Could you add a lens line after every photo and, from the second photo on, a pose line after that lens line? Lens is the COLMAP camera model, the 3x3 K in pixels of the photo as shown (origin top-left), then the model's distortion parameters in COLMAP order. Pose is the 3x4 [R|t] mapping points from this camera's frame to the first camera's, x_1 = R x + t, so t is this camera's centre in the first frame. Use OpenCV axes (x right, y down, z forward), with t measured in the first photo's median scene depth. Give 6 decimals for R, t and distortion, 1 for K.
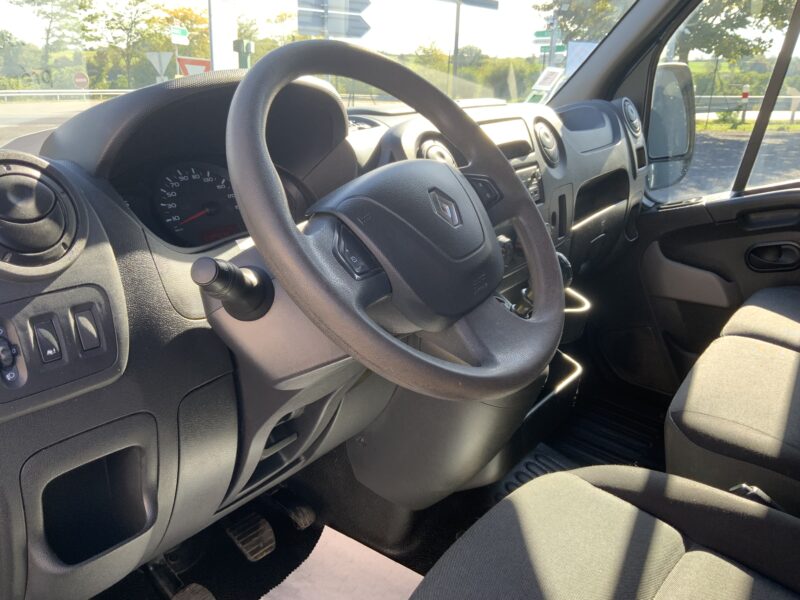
lens RADIAL K [[669.4, 0, 400.4], [0, 669.4, 293.1], [0, 0, 1]] dist [0.081494, -0.125550]
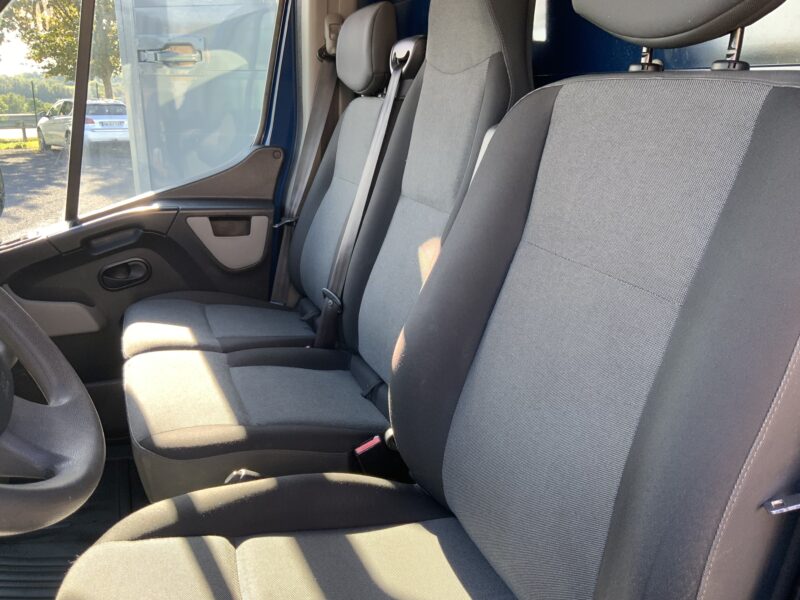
lens RADIAL K [[669.4, 0, 400.4], [0, 669.4, 293.1], [0, 0, 1]] dist [0.081494, -0.125550]
pose [[0.524174, -0.231094, 0.819657, -0.189179], [0.249000, 0.962007, 0.111991, -0.061656], [-0.814396, 0.145392, 0.561801, 0.060895]]
